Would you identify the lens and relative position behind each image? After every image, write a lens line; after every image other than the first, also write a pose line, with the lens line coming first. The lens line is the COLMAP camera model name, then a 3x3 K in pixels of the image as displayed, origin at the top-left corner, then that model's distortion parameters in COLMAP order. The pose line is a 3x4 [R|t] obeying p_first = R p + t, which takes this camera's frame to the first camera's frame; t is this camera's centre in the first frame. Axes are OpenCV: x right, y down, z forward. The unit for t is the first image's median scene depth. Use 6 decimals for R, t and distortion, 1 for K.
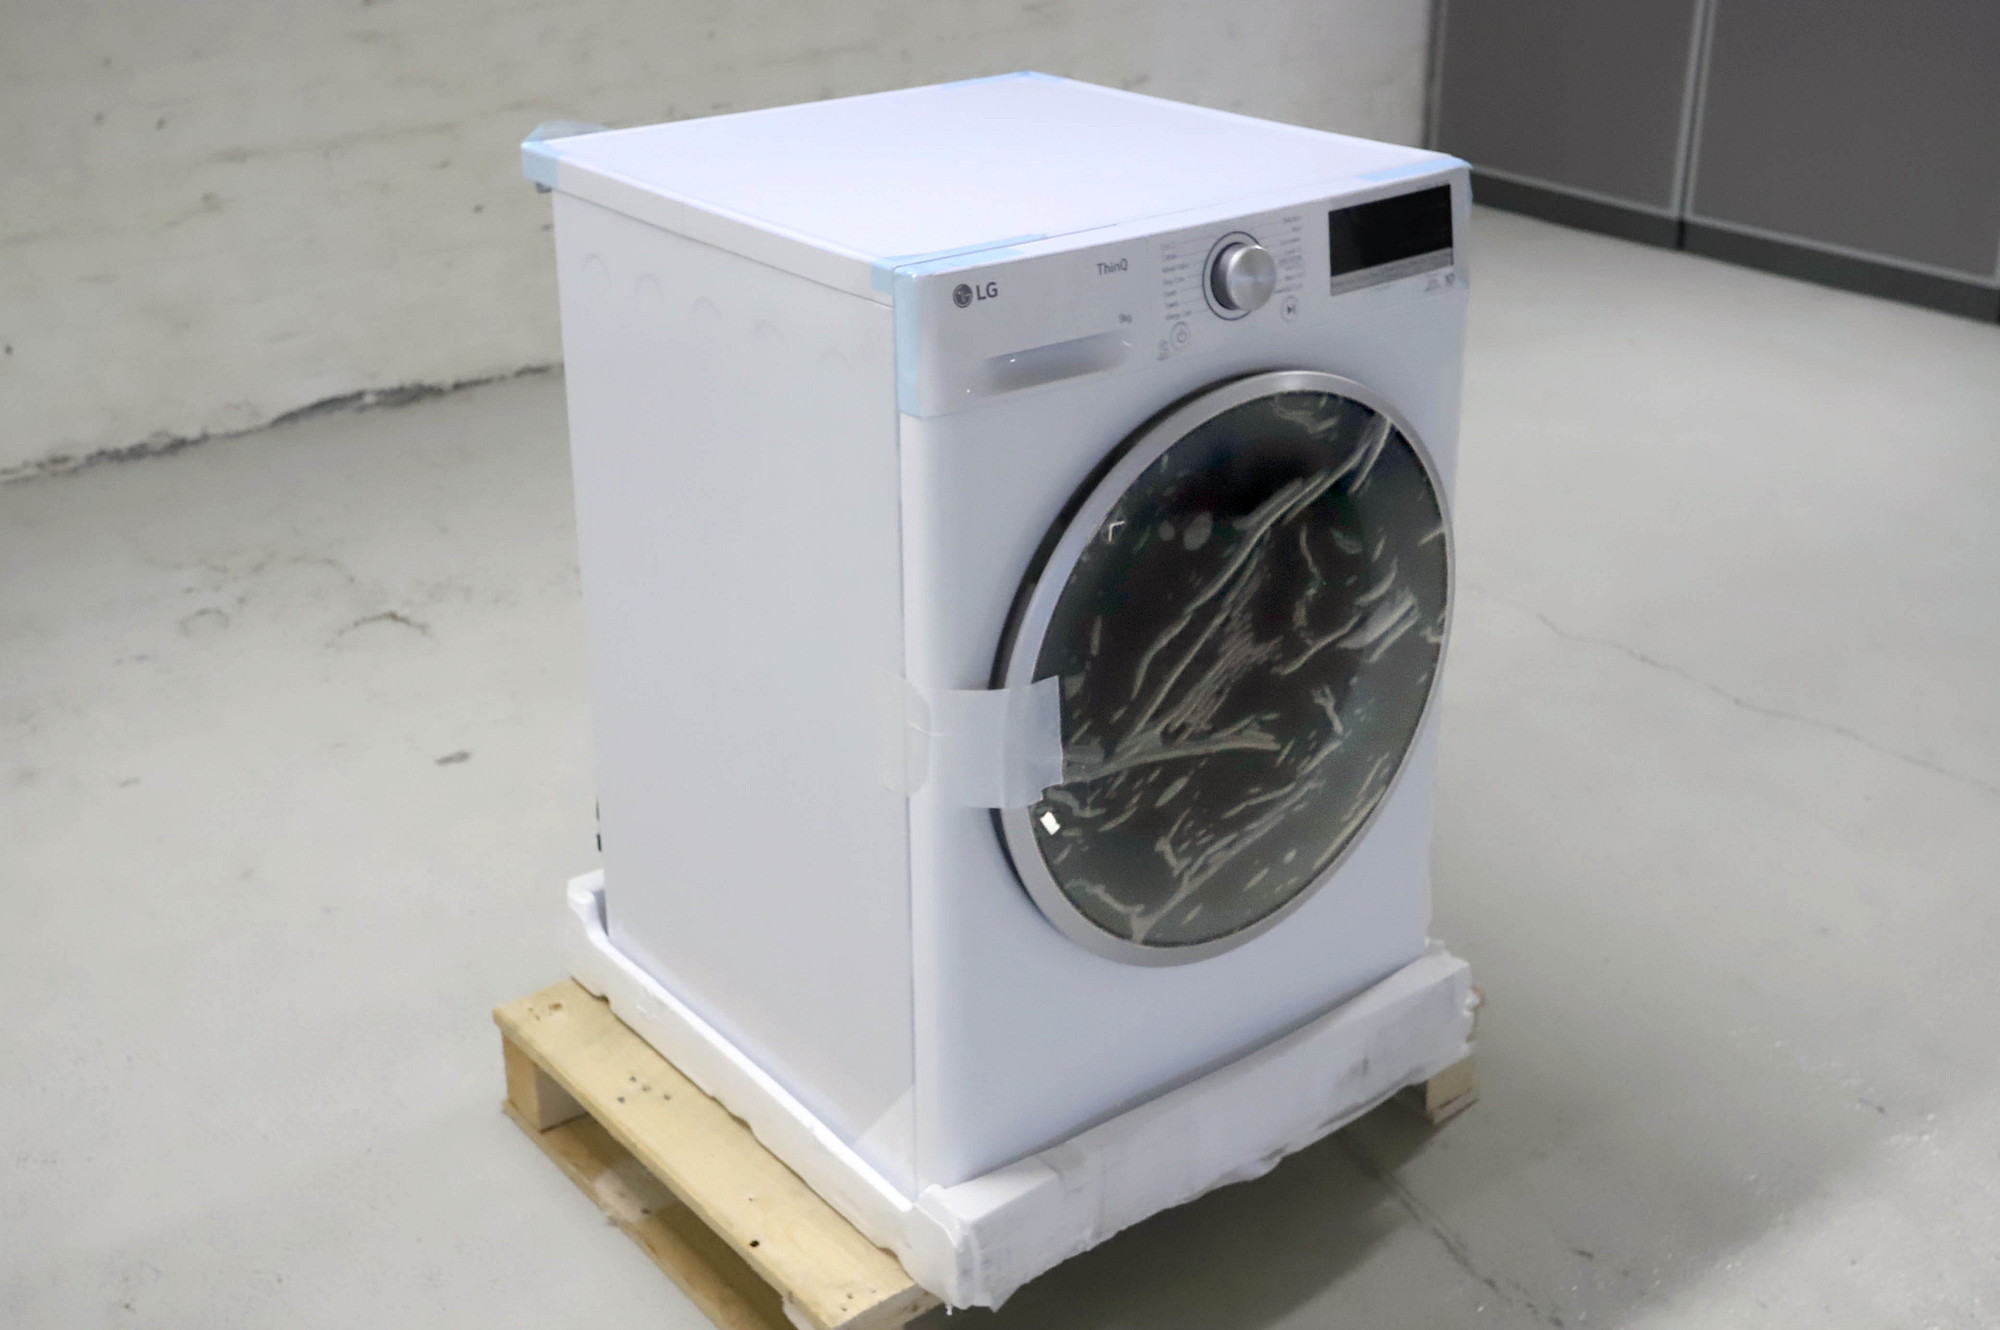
lens RADIAL K [[2175.3, 0, 962.5], [0, 2175.3, 567.9], [0, 0, 1]] dist [0.041001, 0.000000]
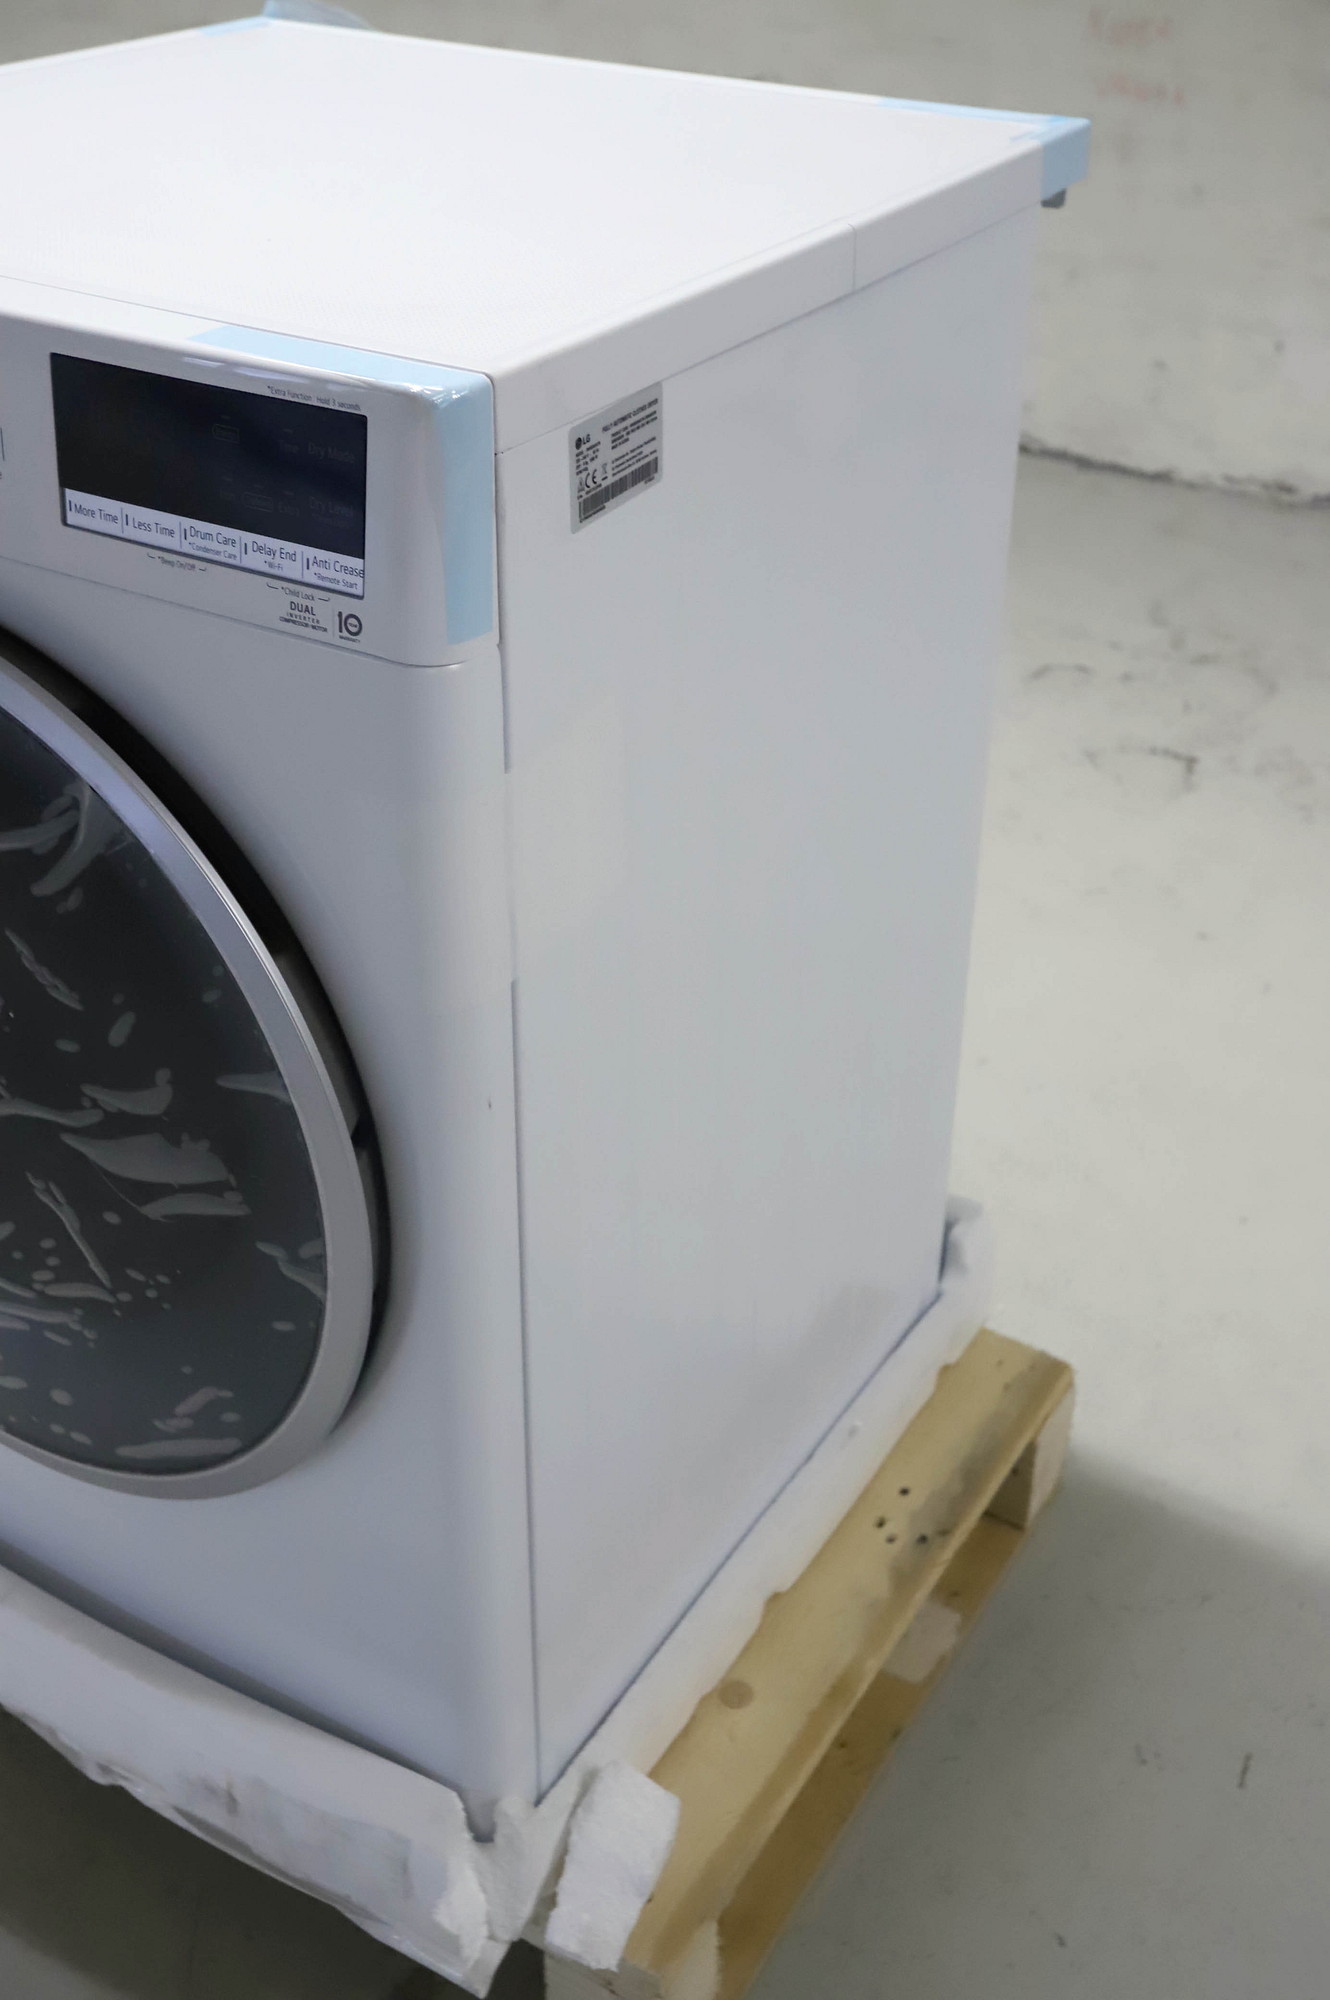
lens RADIAL K [[2175.3, 0, 669.1], [0, 2175.3, 1002.1], [0, 0, 1]] dist [0.041001, 0.000000]
pose [[0.351205, 0.512333, -0.783690, 0.635809], [-0.369888, 0.844845, 0.386549, -0.263359], [0.860138, 0.154119, 0.486220, 0.837306]]
